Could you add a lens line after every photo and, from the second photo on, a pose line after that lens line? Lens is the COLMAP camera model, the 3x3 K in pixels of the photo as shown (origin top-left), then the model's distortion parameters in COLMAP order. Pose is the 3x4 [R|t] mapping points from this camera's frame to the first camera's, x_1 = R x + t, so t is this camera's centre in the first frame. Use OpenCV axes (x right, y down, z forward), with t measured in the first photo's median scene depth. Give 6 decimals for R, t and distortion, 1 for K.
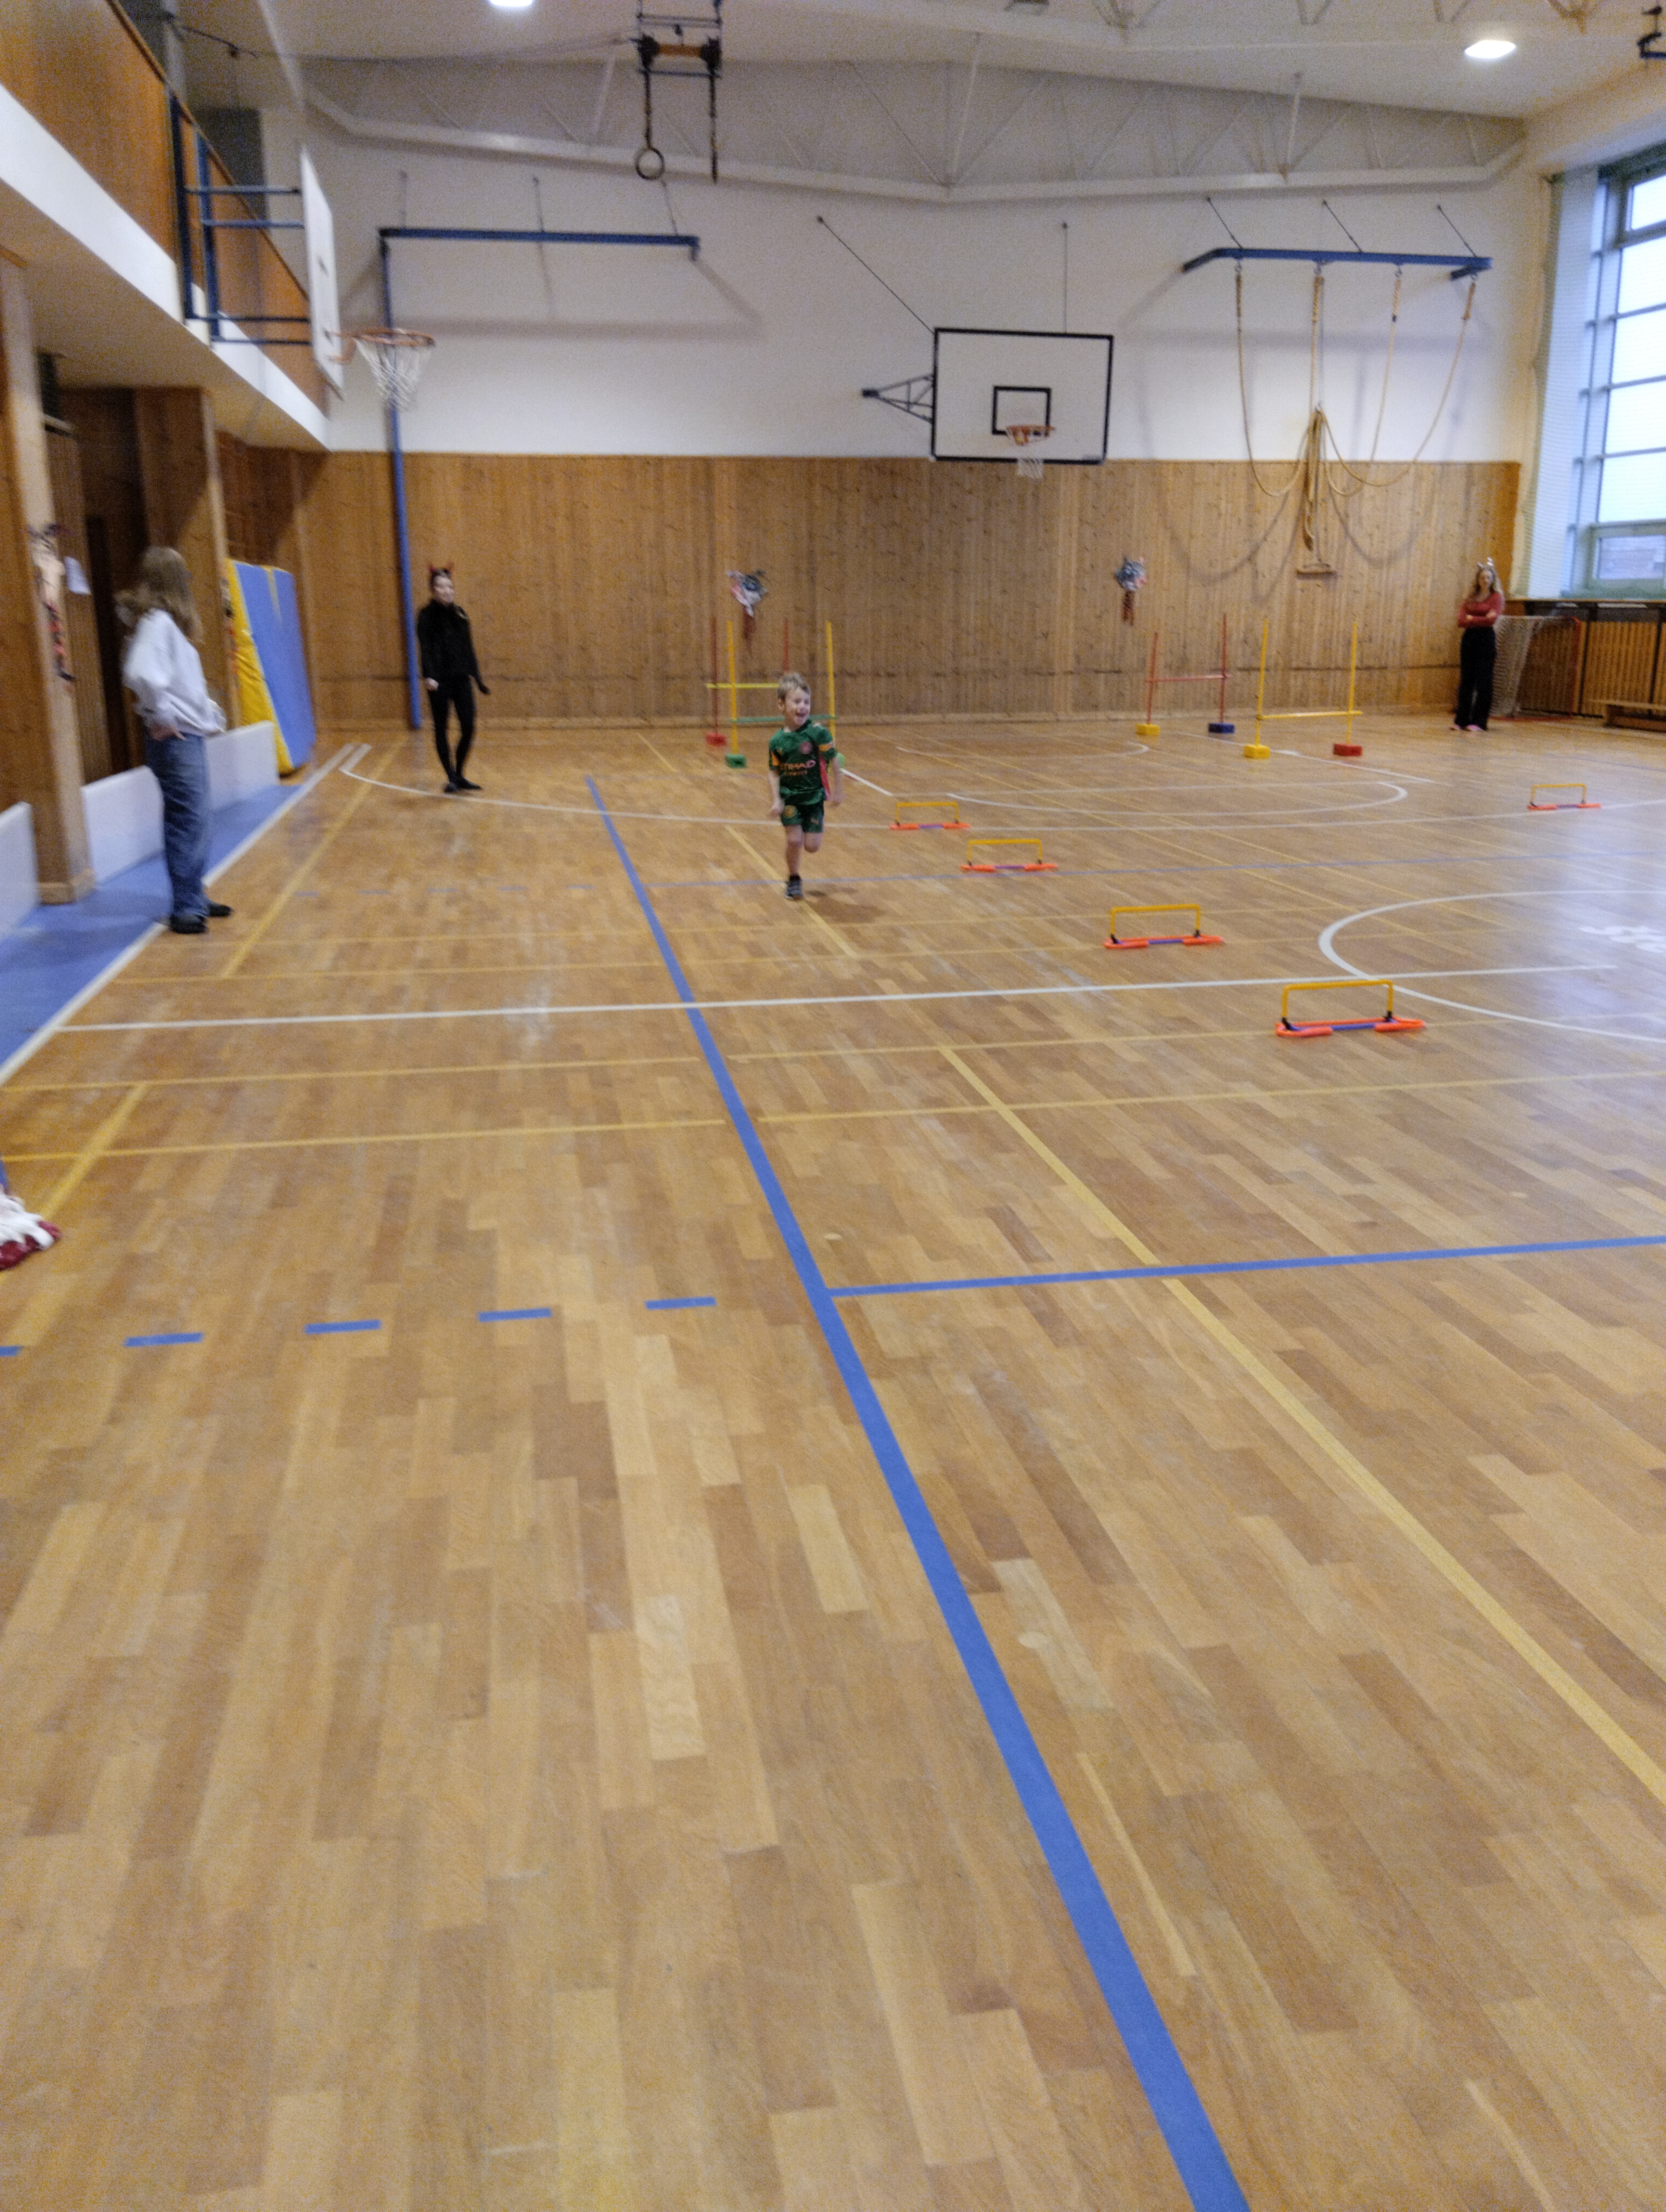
lens RADIAL K [[1809.5, 0, 865.5], [0, 1809.5, 1034.9], [0, 0, 1]] dist [0.091964, -0.162856]
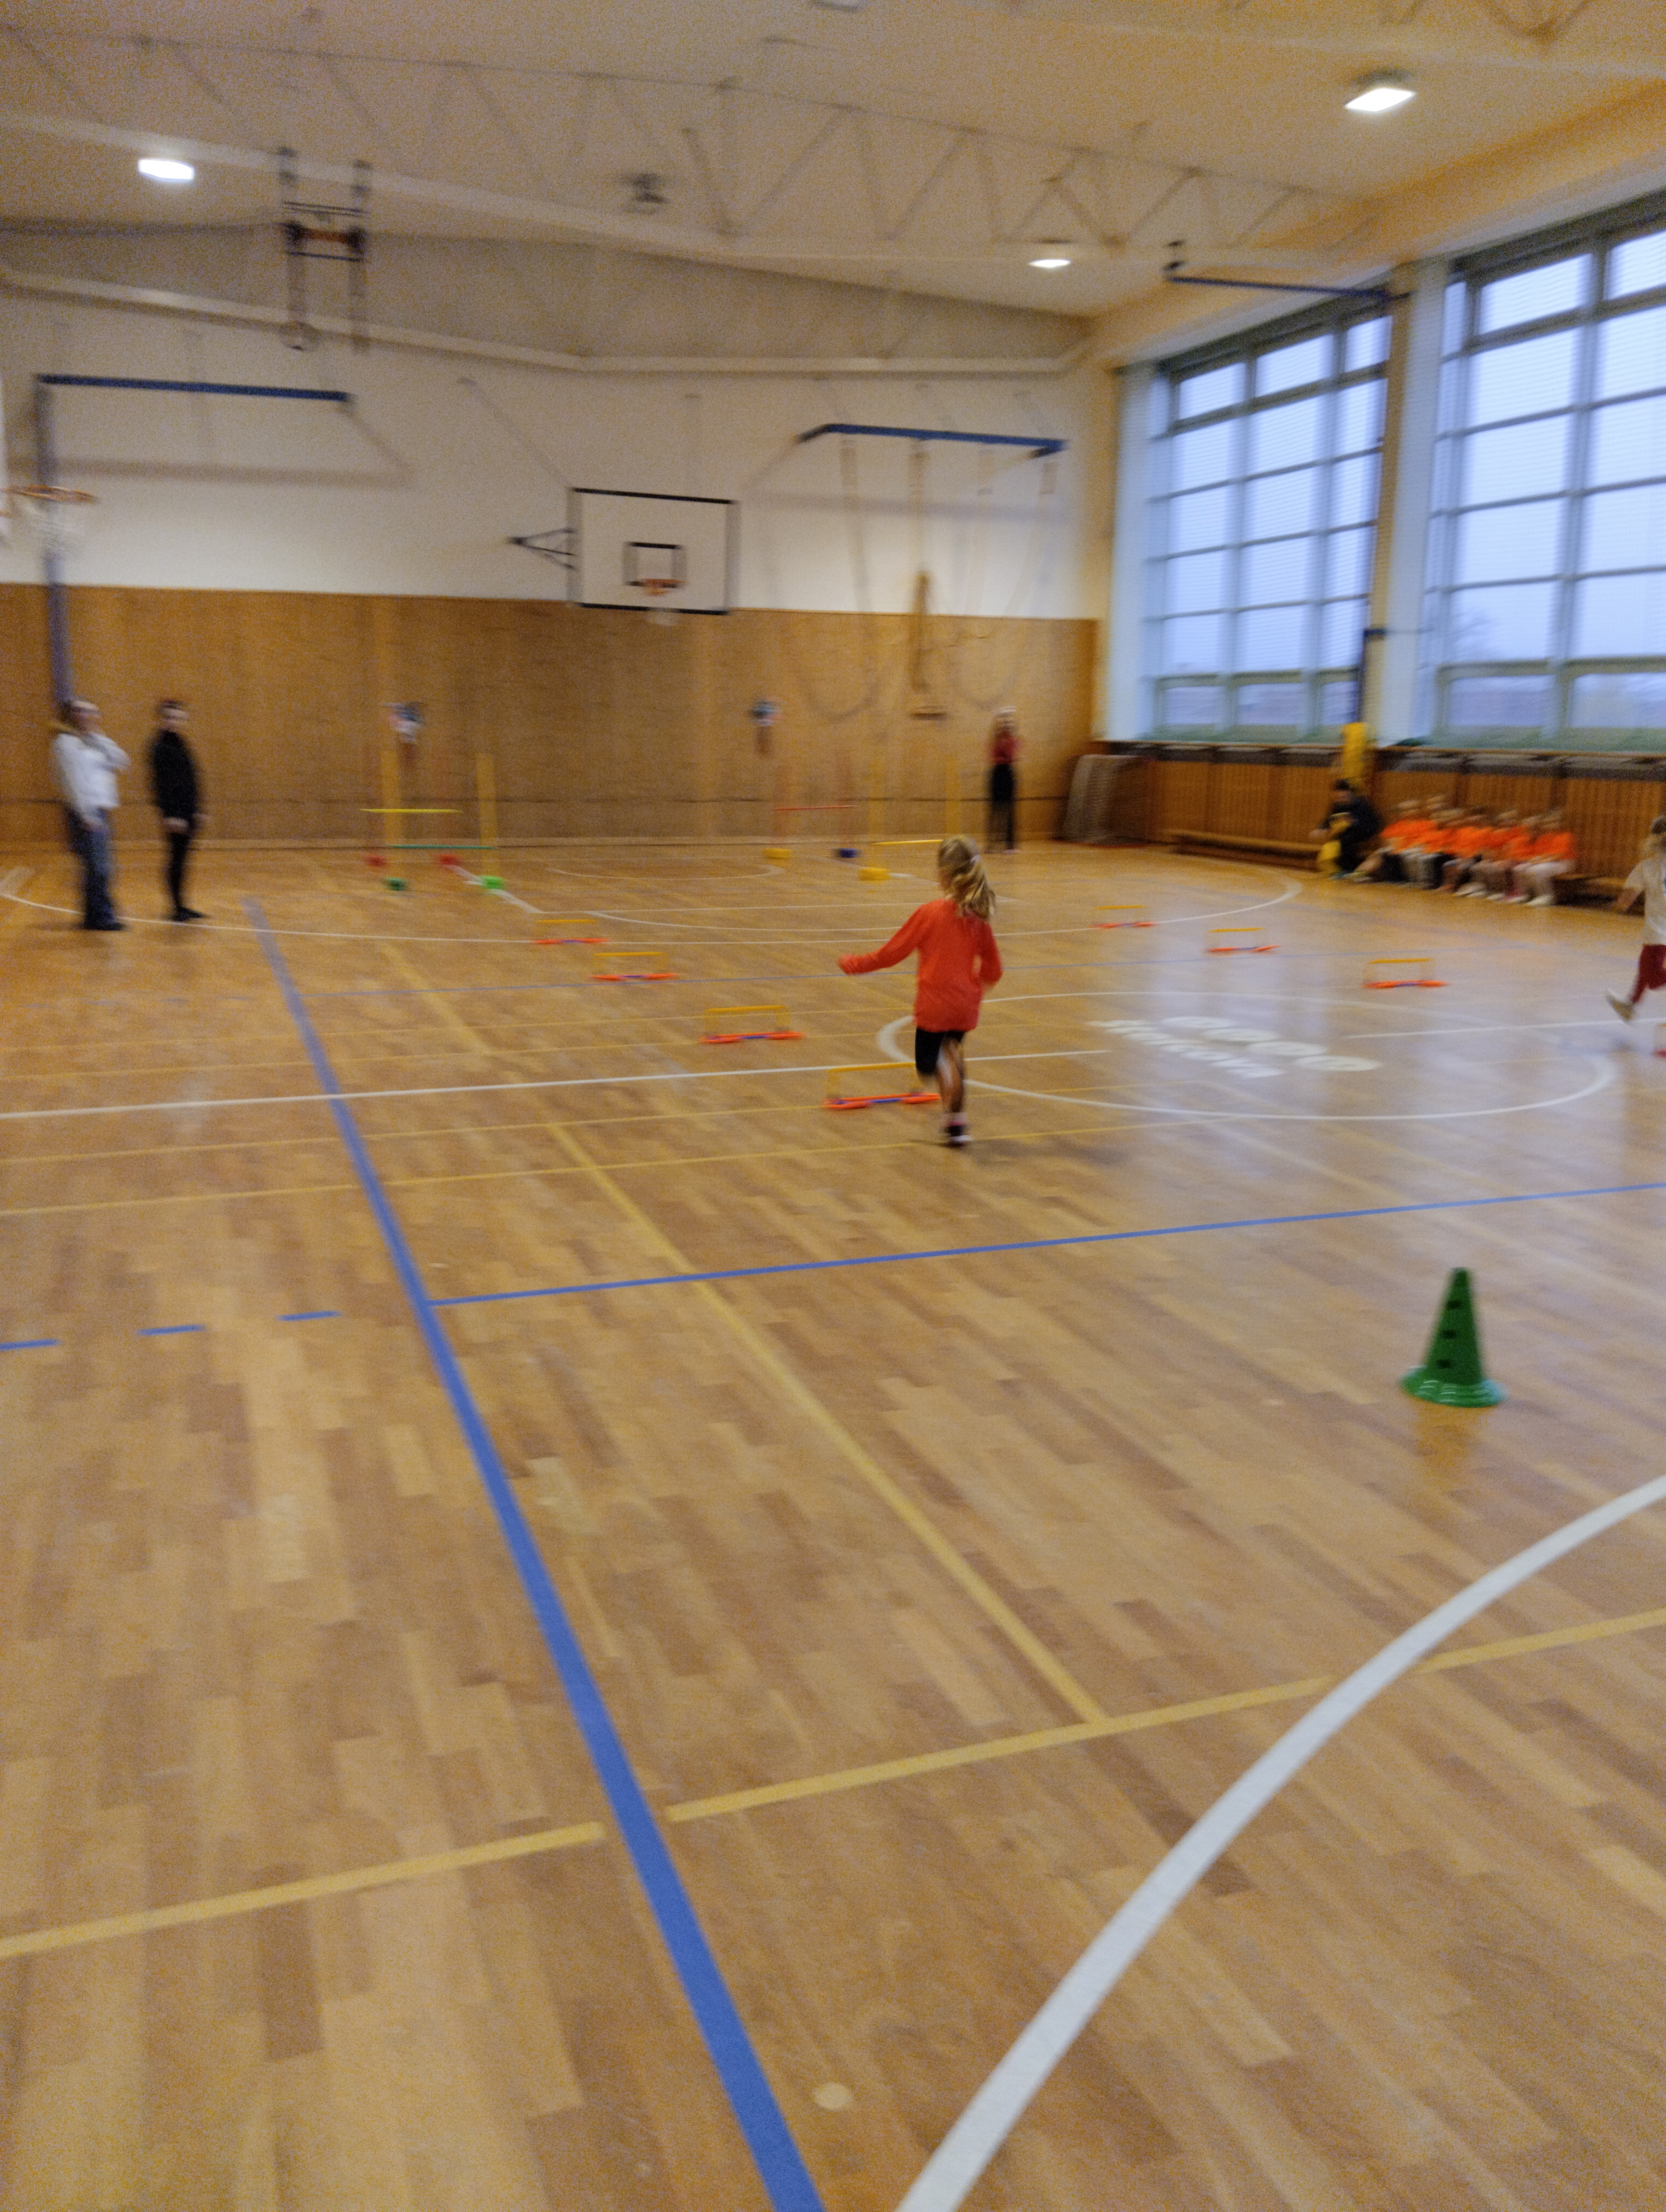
lens RADIAL K [[1809.5, 0, 755.3], [0, 1809.5, 1001.9], [0, 0, 1]] dist [0.091964, -0.162856]
pose [[0.992900, -0.012738, 0.118268, 0.035505], [0.022445, 0.996452, -0.081112, 0.025227], [-0.116815, 0.083190, 0.989663, -0.182102]]
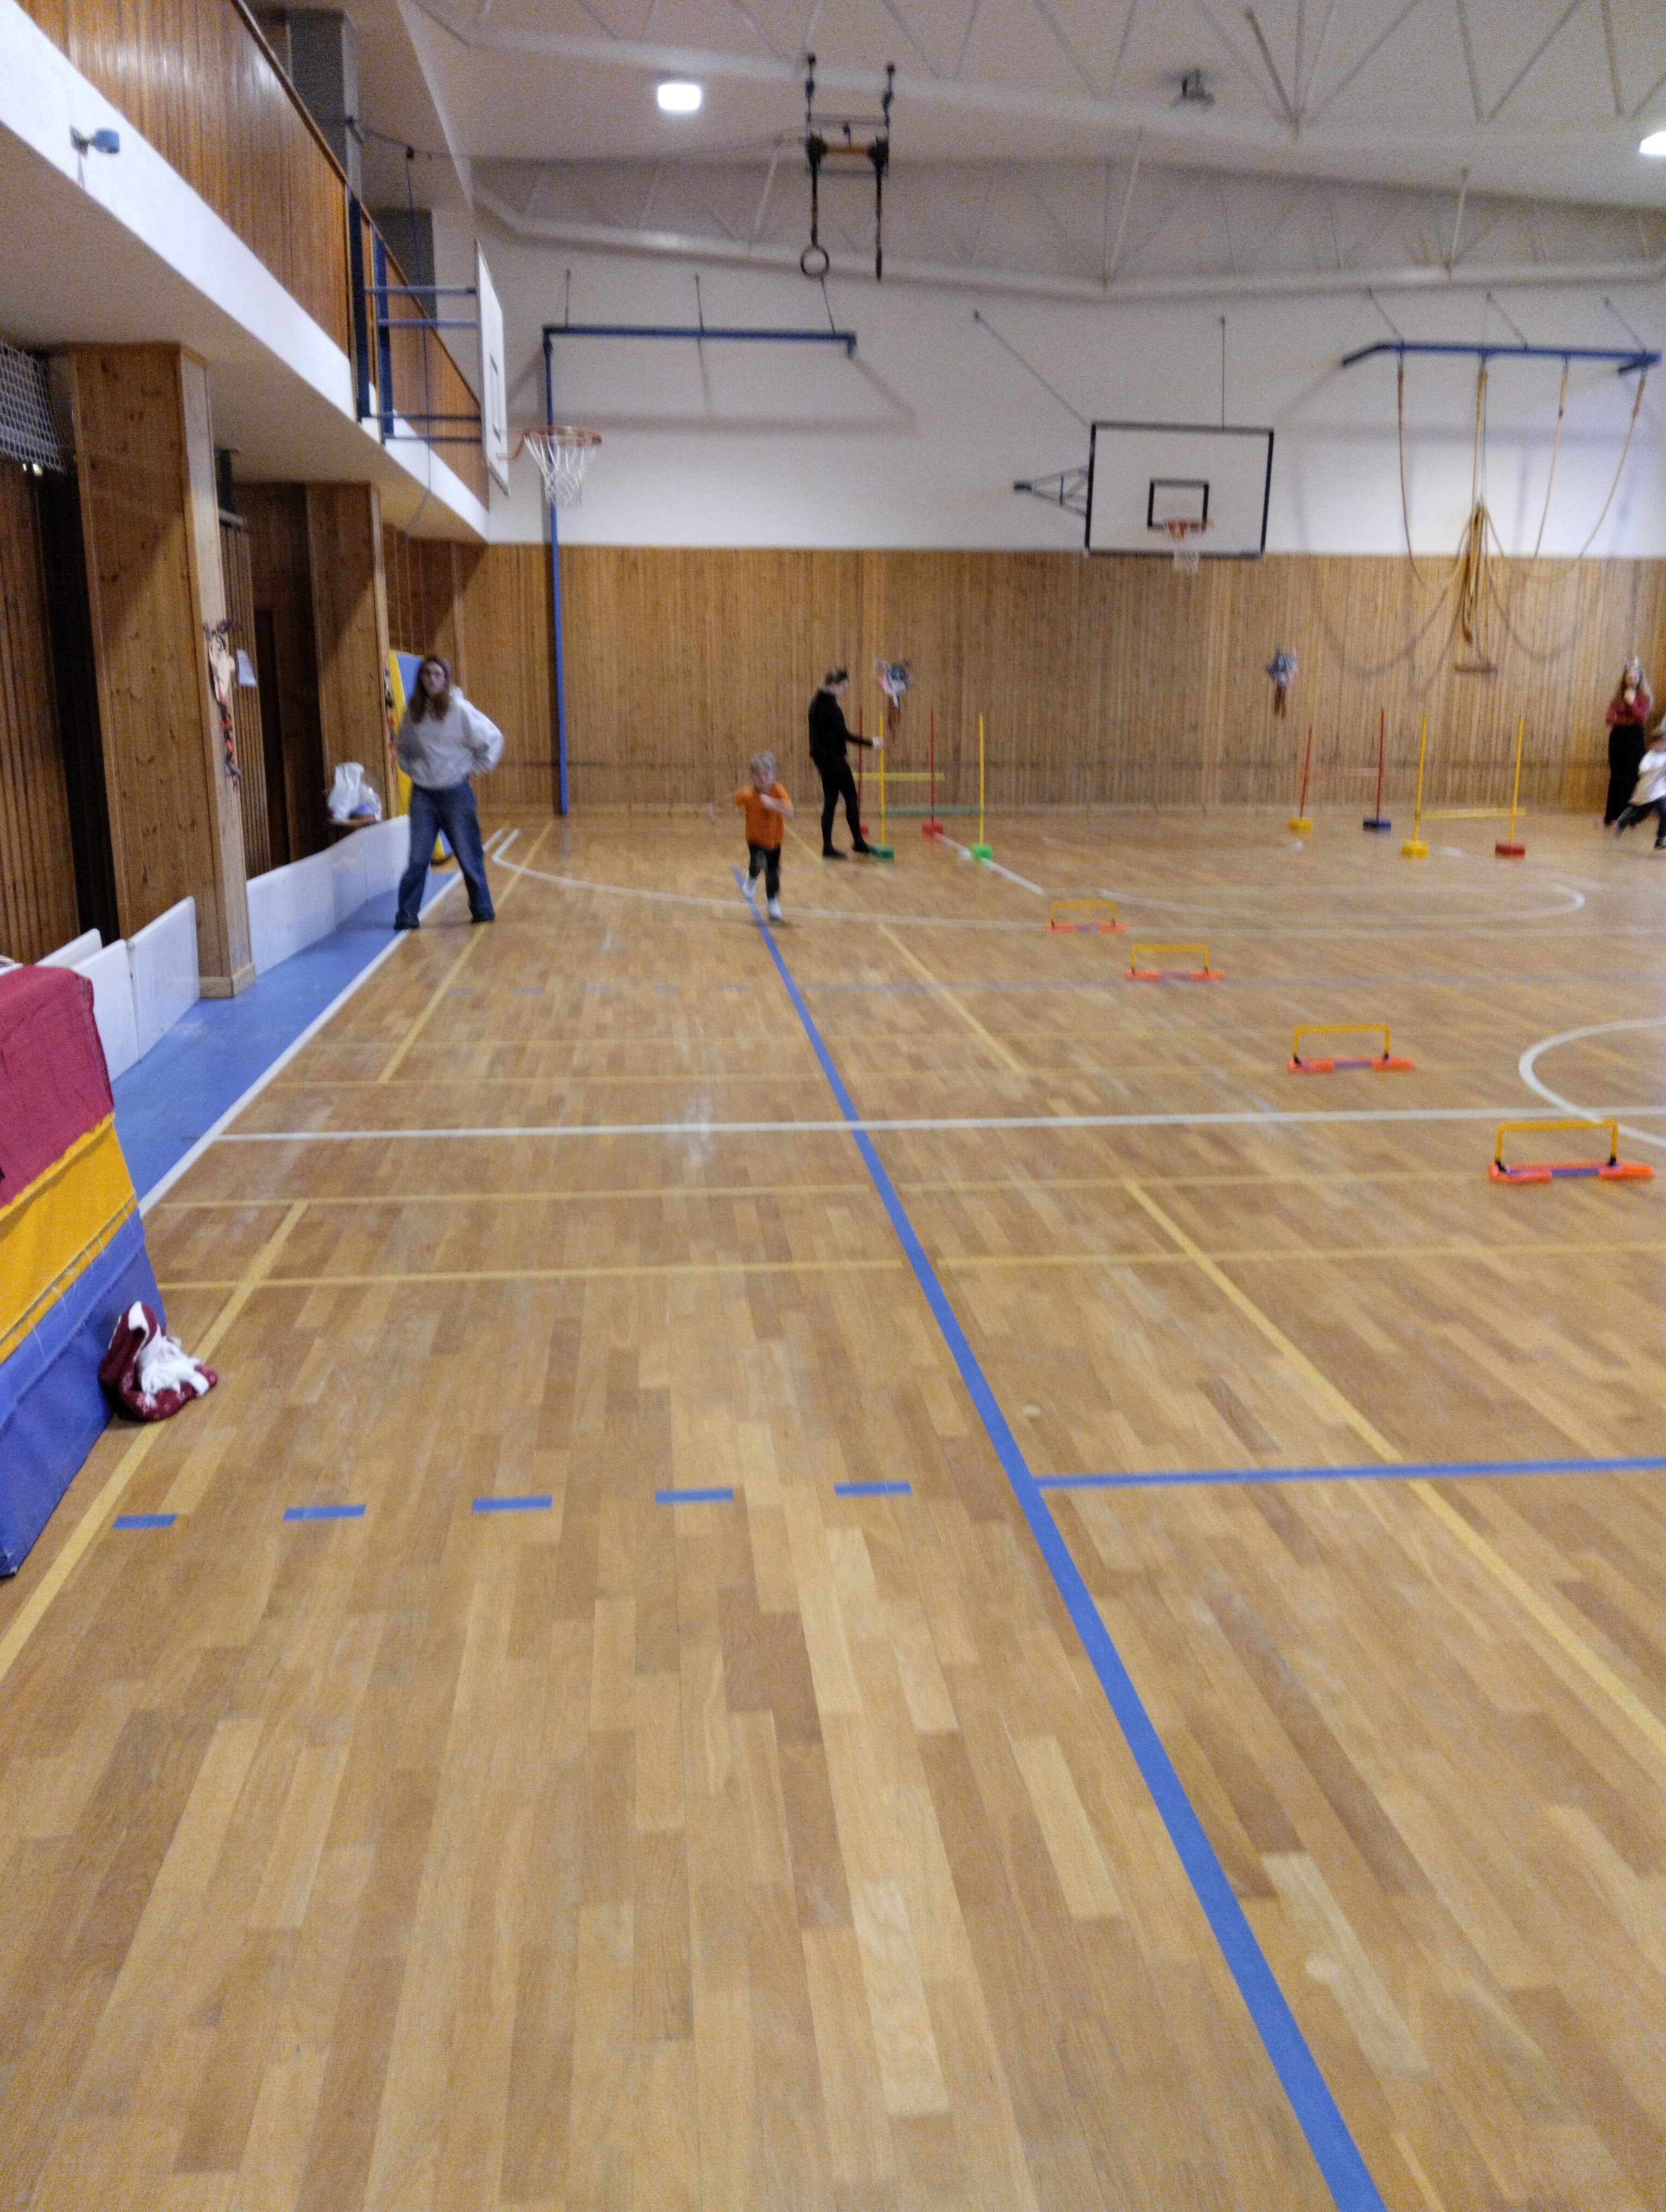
lens RADIAL K [[1809.5, 0, 871.3], [0, 1809.5, 1054.8], [0, 0, 1]] dist [0.091964, -0.162856]
pose [[0.997509, 0.021939, -0.067034, -0.027970], [-0.024234, 0.999141, -0.033616, -0.024175], [0.066238, 0.035156, 0.997184, 0.047469]]
